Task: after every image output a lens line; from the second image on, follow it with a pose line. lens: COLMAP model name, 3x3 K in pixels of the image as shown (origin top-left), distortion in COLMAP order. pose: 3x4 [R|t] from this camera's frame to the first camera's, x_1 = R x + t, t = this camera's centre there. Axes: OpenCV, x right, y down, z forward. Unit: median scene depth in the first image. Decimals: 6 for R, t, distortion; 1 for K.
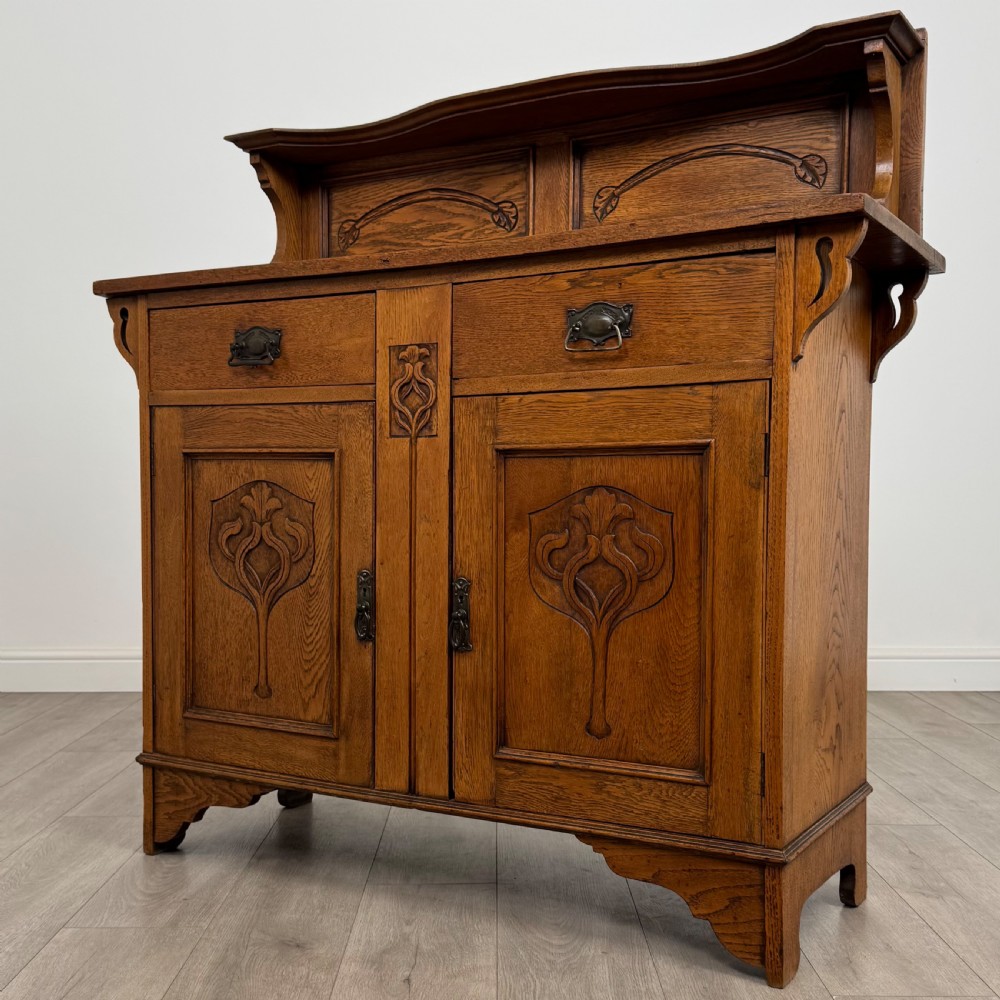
lens RADIAL K [[1242.0, 0, 503.8], [0, 1242.0, 567.4], [0, 0, 1]] dist [0.189537, -0.413440]
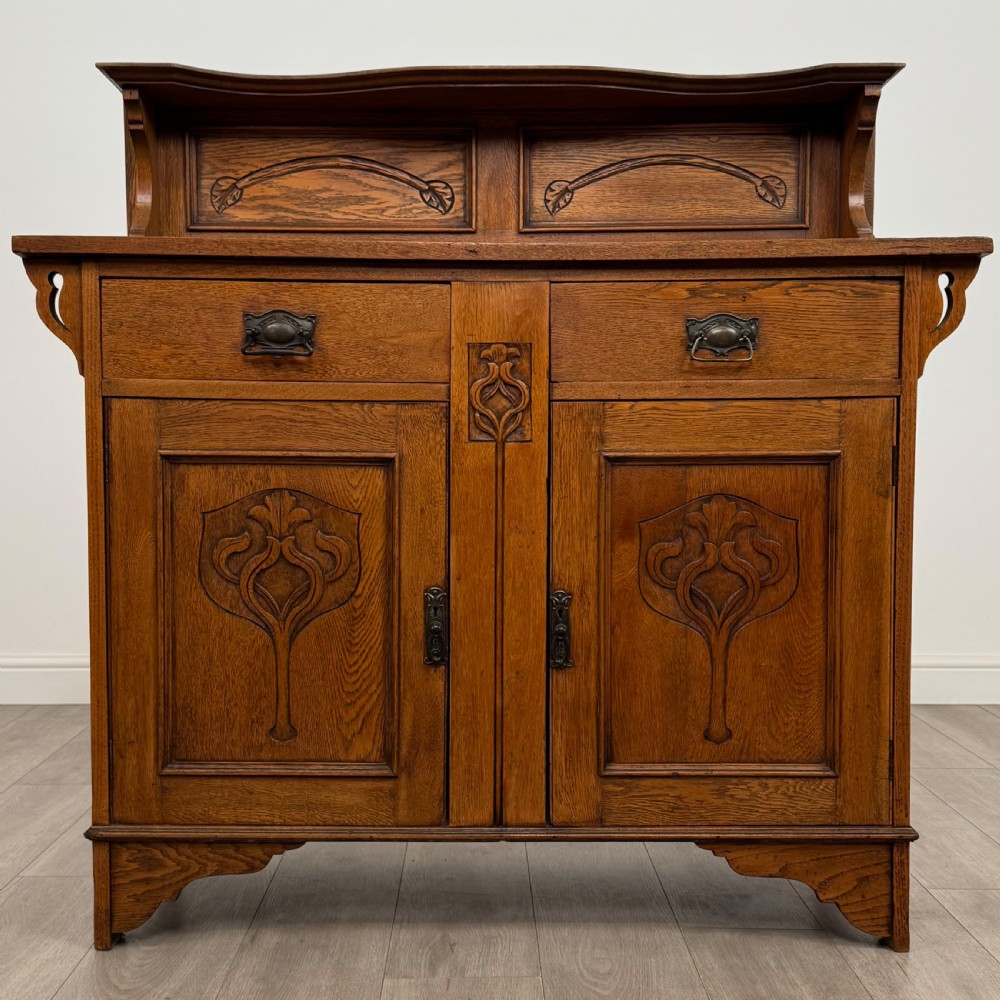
lens RADIAL K [[1331.8, 0, 490.6], [0, 1331.8, 538.8], [0, 0, 1]] dist [0.203234, -0.481325]
pose [[0.859929, -0.036596, 0.509101, -0.569670], [0.033493, 0.999322, 0.015261, -0.046485], [-0.509314, 0.003928, 0.860572, 0.141893]]
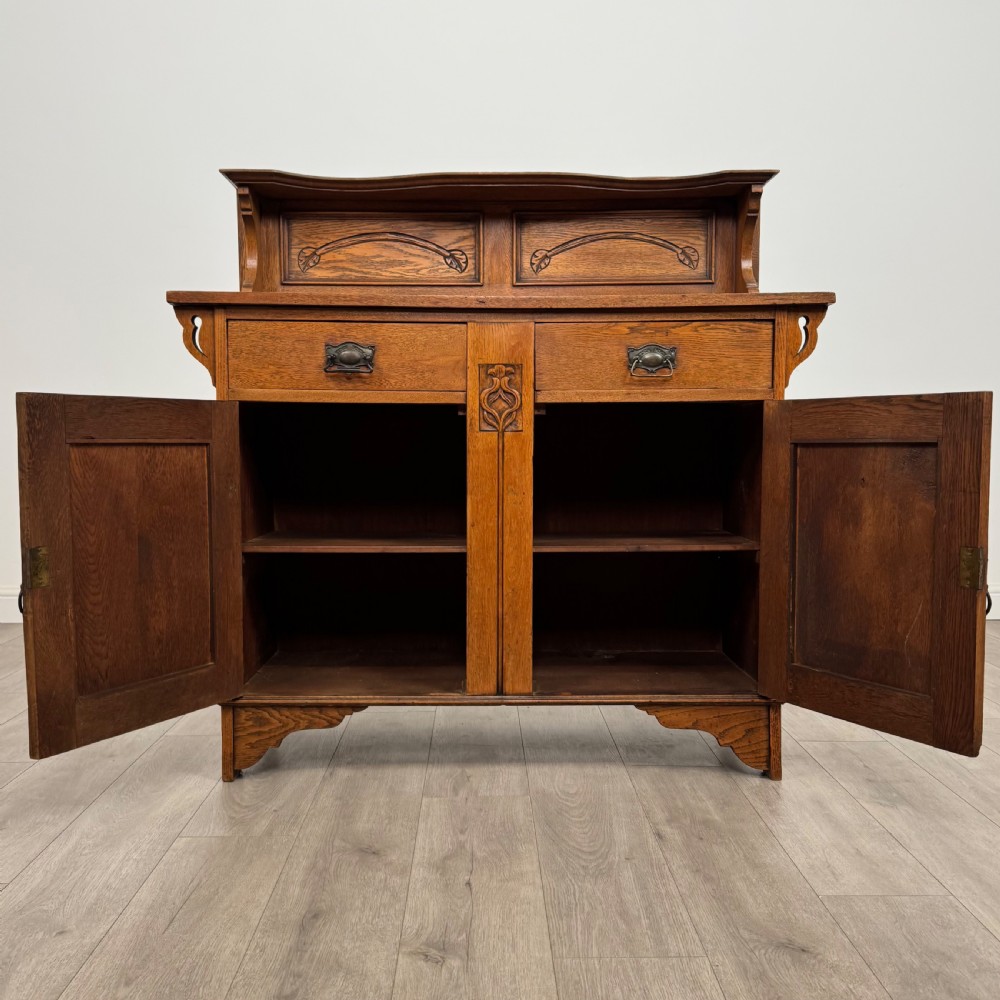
lens RADIAL K [[1027.2, 0, 500.0], [0, 1027.2, 500.0], [0, 0, 1]] dist [0.162477, -0.191970]
pose [[0.854824, -0.035572, 0.517698, -0.635706], [0.035411, 0.999321, 0.010193, -0.040352], [-0.517709, 0.009619, 0.855503, 0.040232]]
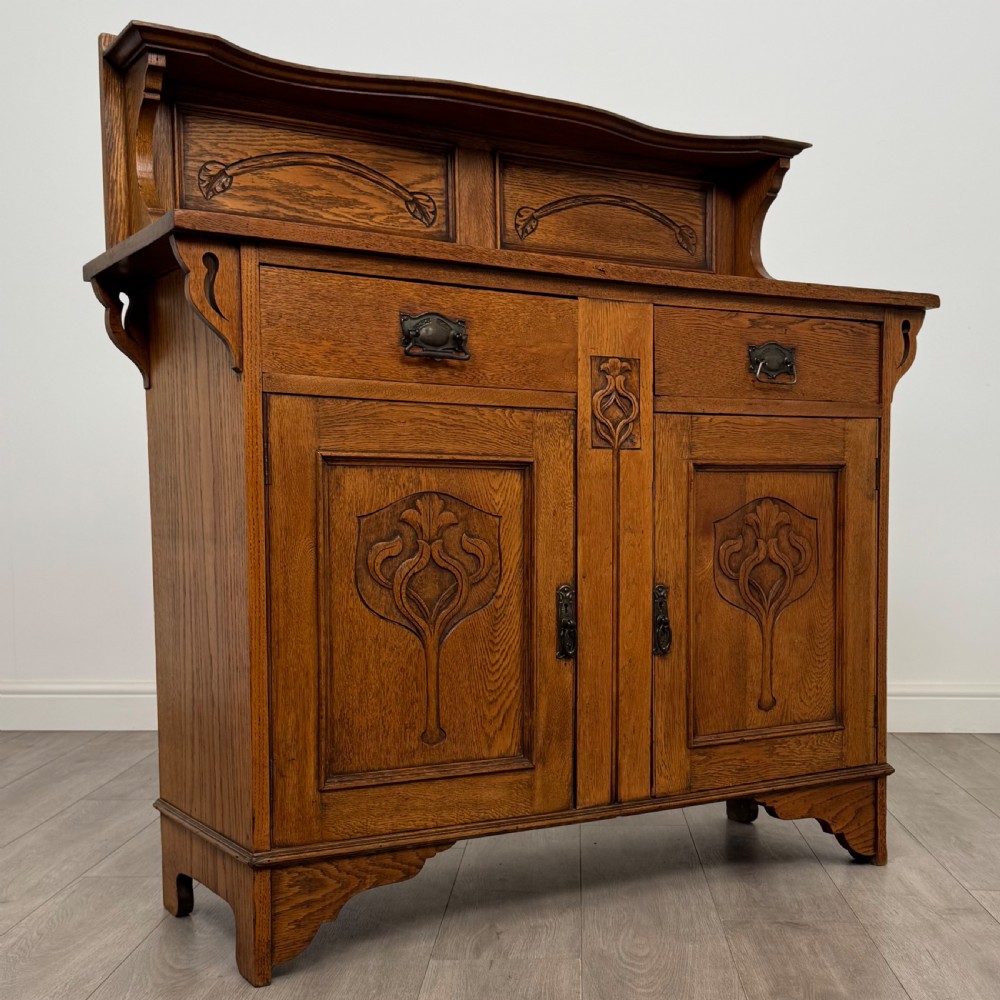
lens RADIAL K [[1388.4, 0, 584.2], [0, 1388.4, 593.8], [0, 0, 1]] dist [0.184379, -0.379176]
pose [[0.445813, -0.064565, 0.892795, -1.062506], [0.055326, 0.997476, 0.044509, -0.038190], [-0.893415, 0.029552, 0.448260, 0.504866]]
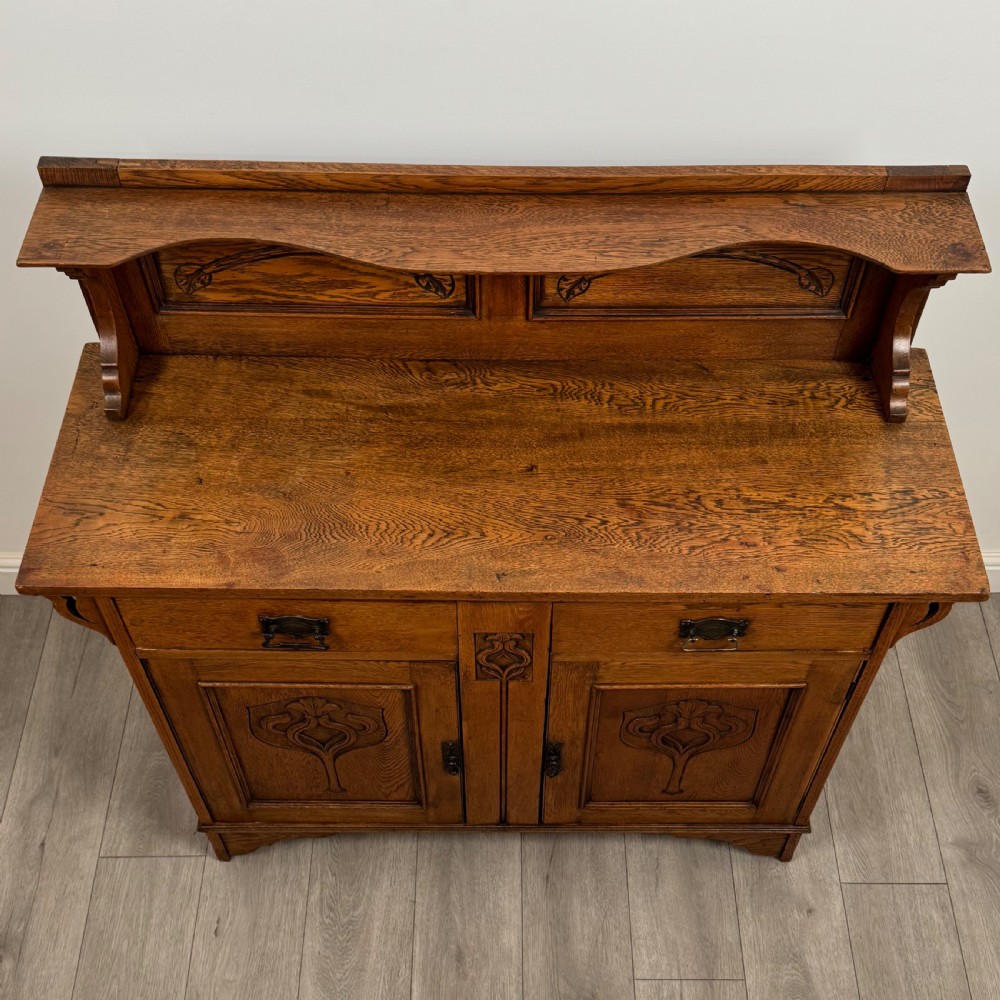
lens RADIAL K [[1251.5, 0, 521.7], [0, 1251.5, 578.1], [0, 0, 1]] dist [0.193940, -0.430448]
pose [[0.858275, -0.417804, 0.298001, -0.325747], [0.023340, 0.611860, 0.790622, -0.954414], [-0.512660, -0.671615, 0.534895, 0.473817]]
